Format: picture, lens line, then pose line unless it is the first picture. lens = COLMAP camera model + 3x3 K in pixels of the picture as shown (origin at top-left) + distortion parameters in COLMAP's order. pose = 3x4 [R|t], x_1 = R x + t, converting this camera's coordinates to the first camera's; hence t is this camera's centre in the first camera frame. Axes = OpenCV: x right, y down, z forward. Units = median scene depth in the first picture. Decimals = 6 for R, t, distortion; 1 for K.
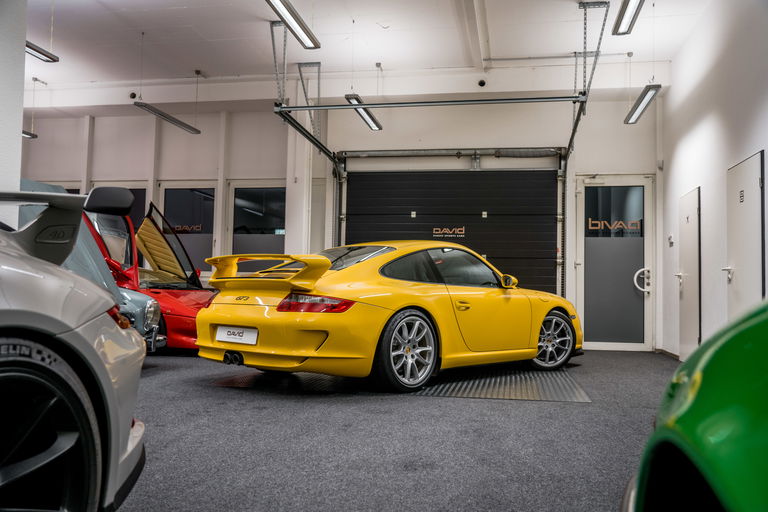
lens RADIAL K [[680.4, 0, 384.7], [0, 680.4, 257.6], [0, 0, 1]] dist [-0.006936, 0.001005]
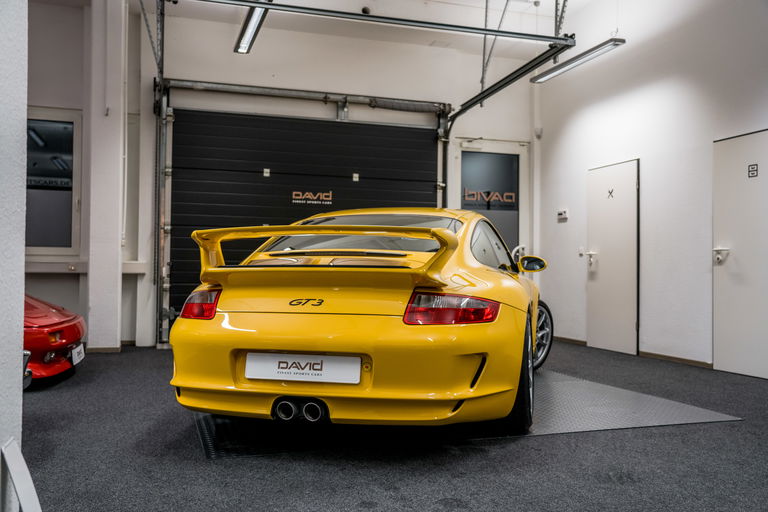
lens RADIAL K [[717.5, 0, 383.2], [0, 717.5, 254.8], [0, 0, 1]] dist [0.000624, 0.000000]
pose [[0.880352, -0.000565, 0.474321, -0.233353], [-0.017271, 0.999298, 0.033246, -0.000413], [-0.474007, -0.037460, 0.879724, 0.237021]]
